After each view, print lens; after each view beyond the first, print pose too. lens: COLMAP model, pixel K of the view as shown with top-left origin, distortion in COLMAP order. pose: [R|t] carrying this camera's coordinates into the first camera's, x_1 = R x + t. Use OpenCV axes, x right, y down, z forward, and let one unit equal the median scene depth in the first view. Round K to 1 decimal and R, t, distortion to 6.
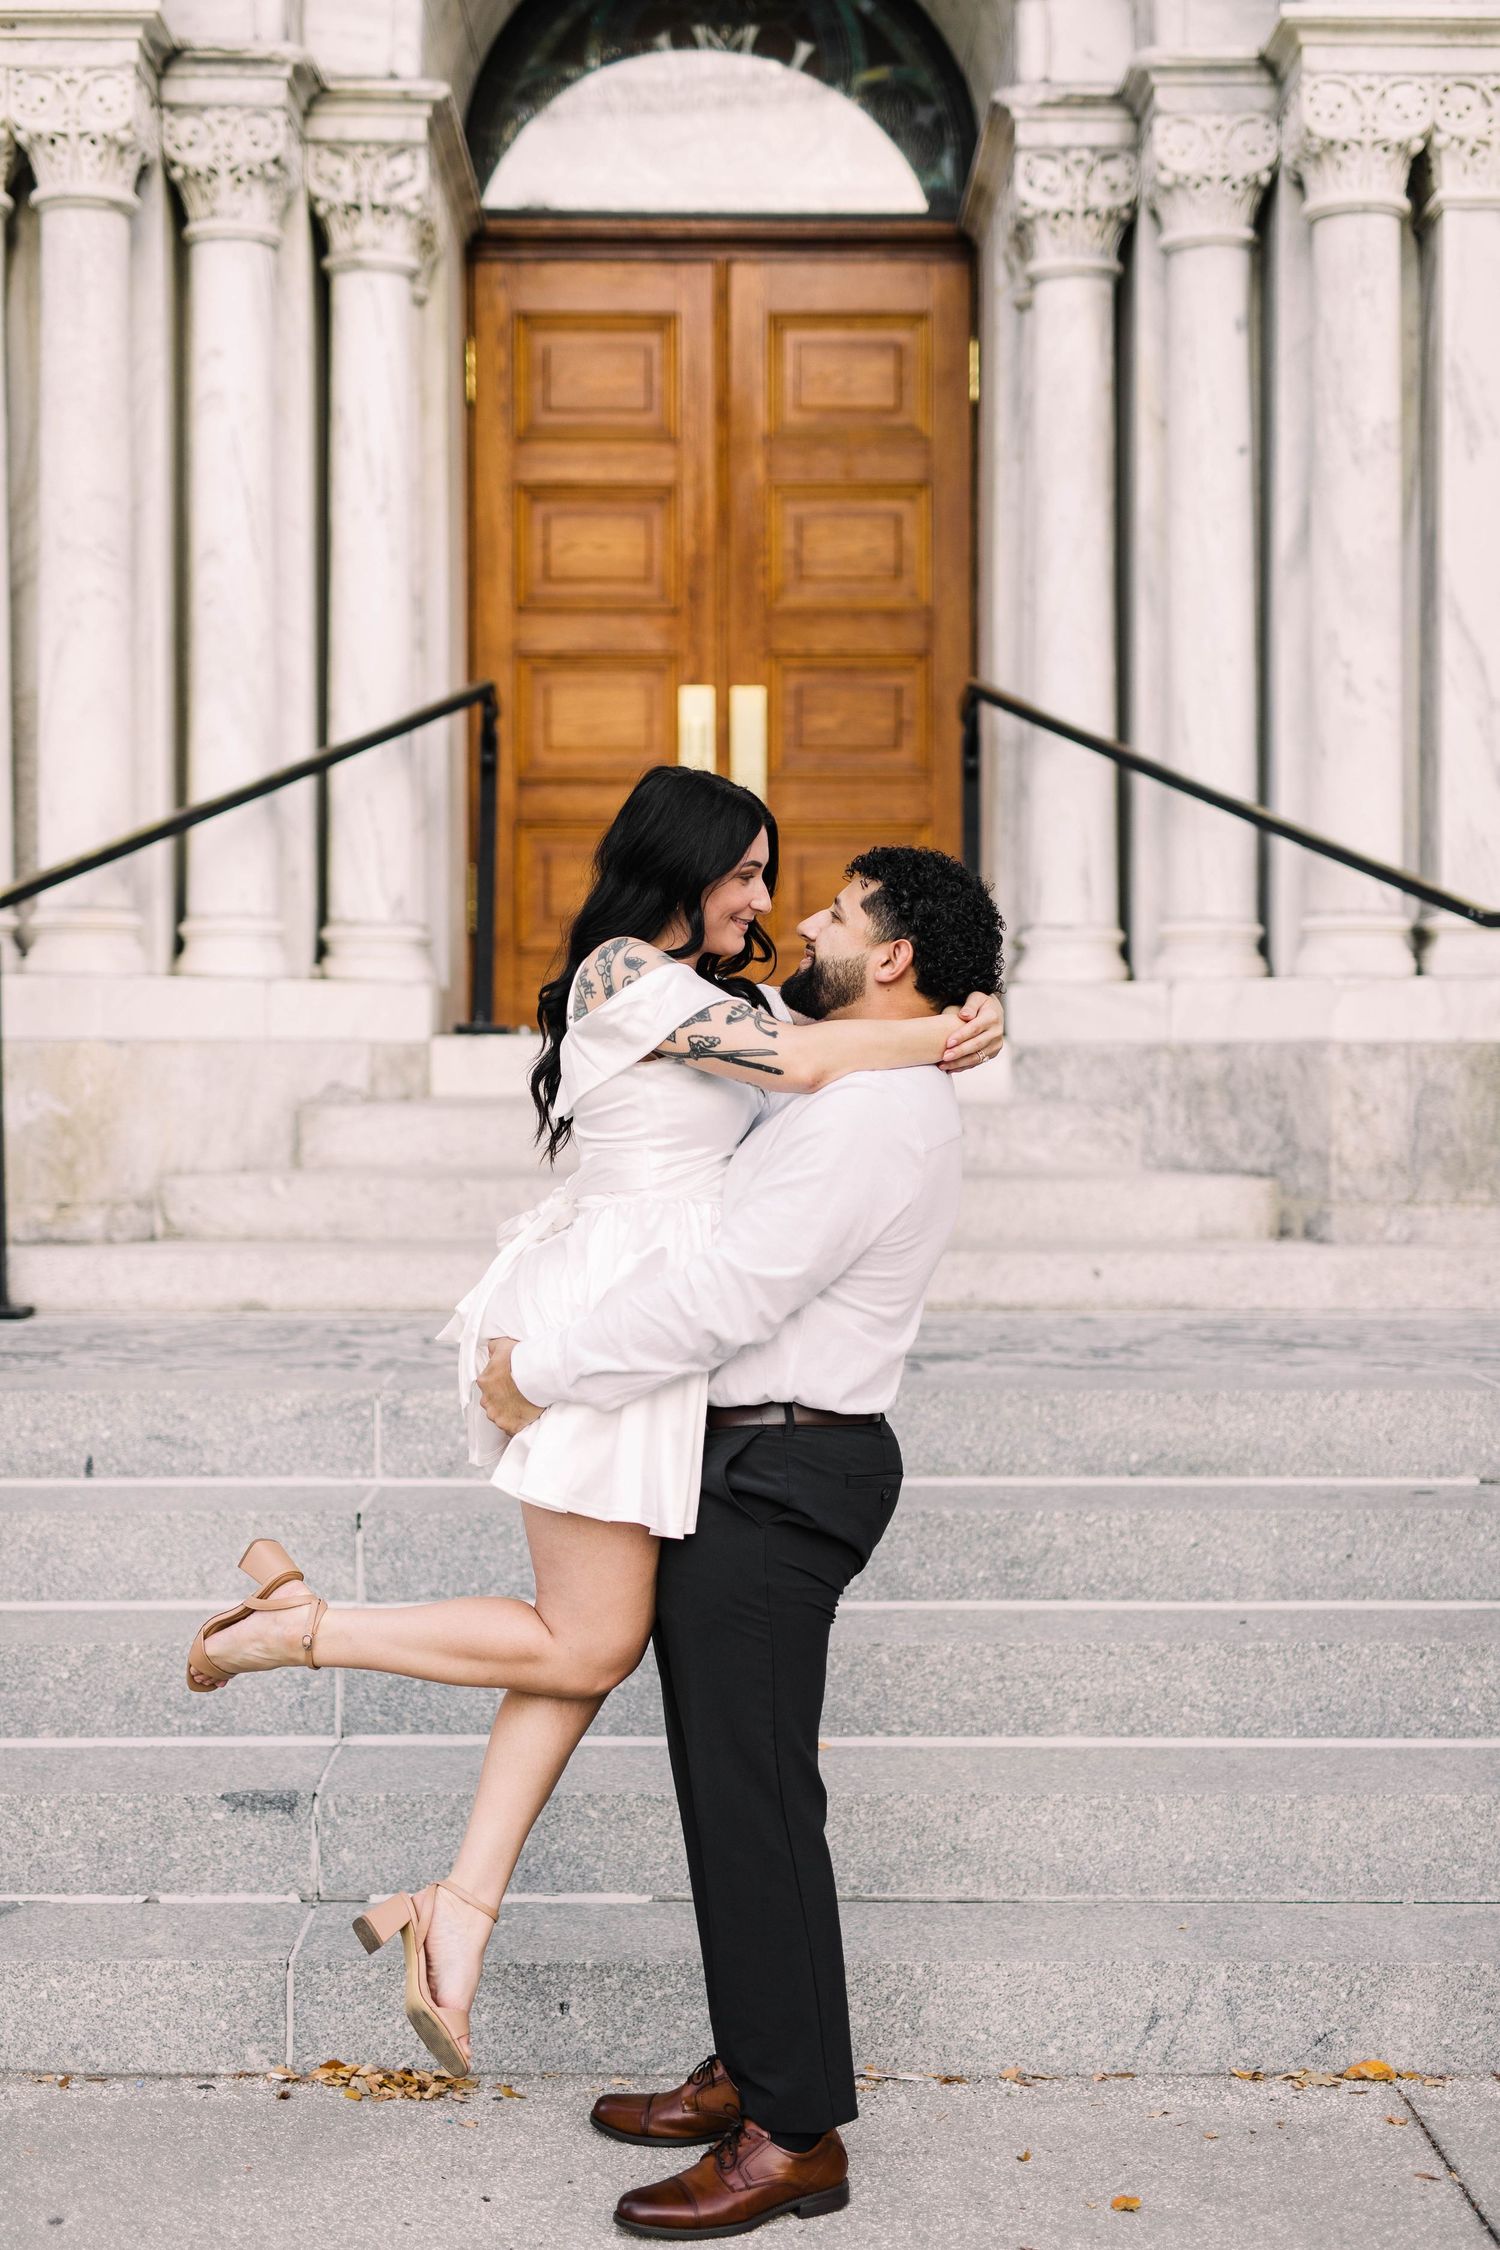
lens RADIAL K [[3320.9, 0, 741.6], [0, 3320.9, 1088.9], [0, 0, 1]] dist [0.020152, -0.117037]
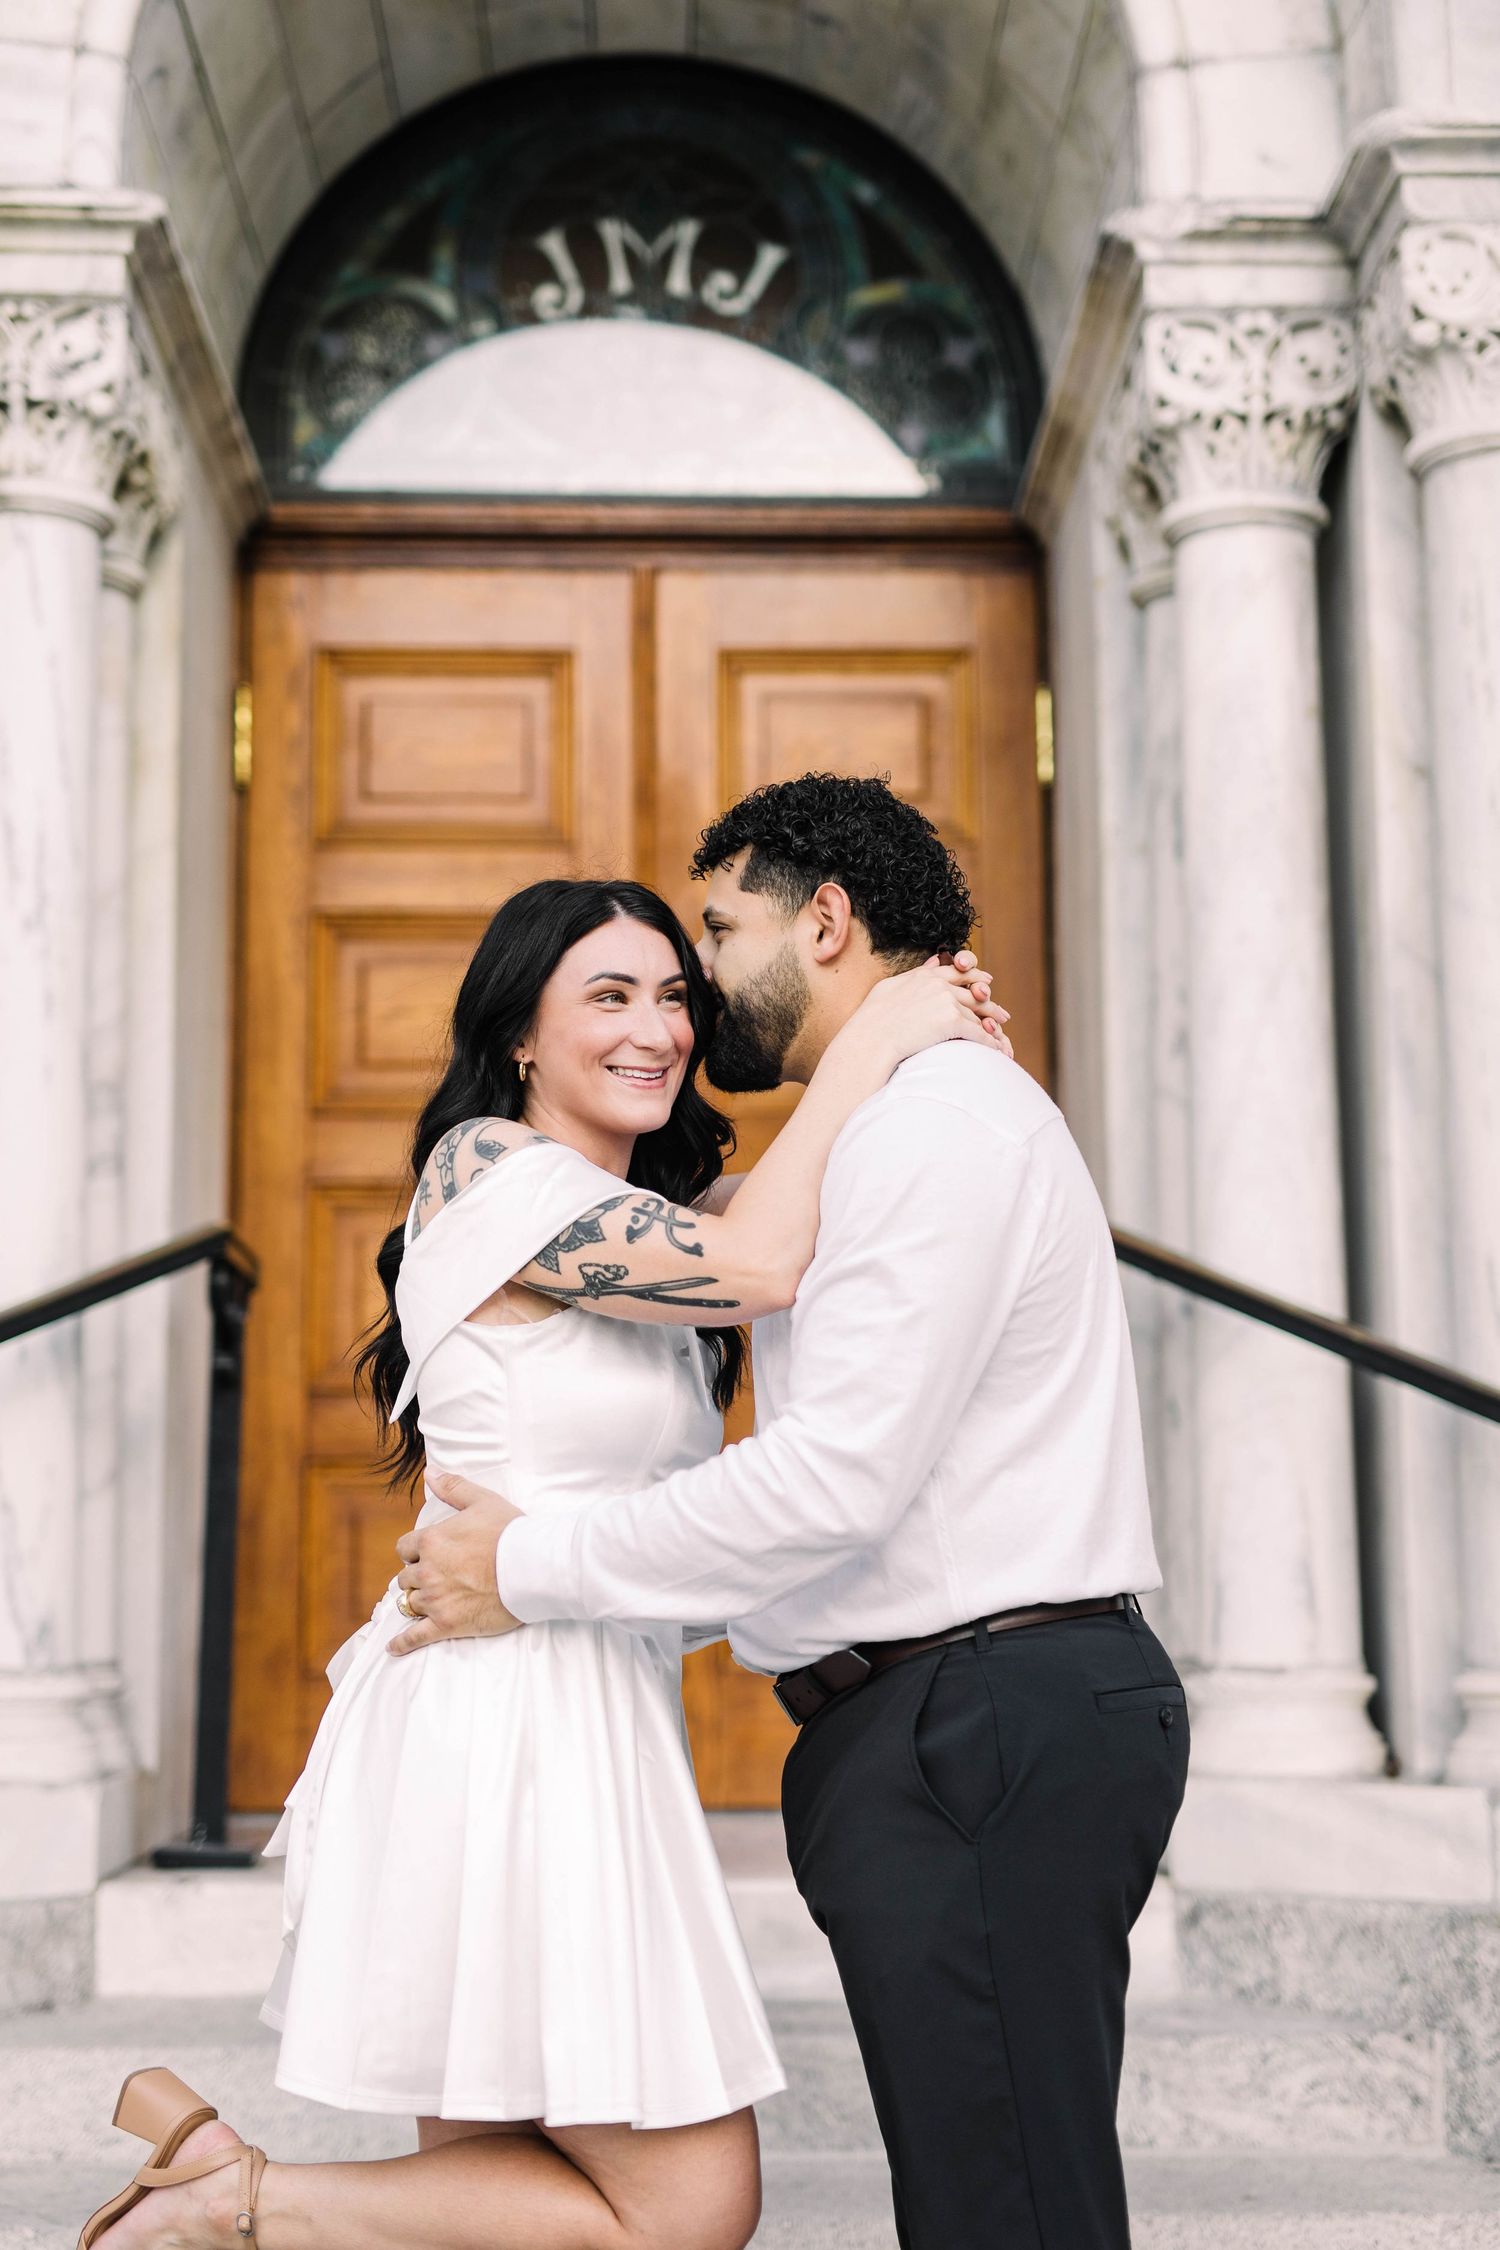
lens RADIAL K [[3320.9, 0, 741.6], [0, 3320.9, 1088.9], [0, 0, 1]] dist [0.020152, -0.117037]
pose [[0.999851, -0.003315, 0.016964, 0.001803], [0.006071, 0.986258, -0.165100, -0.053211], [-0.016184, 0.165179, 0.986131, 0.448042]]
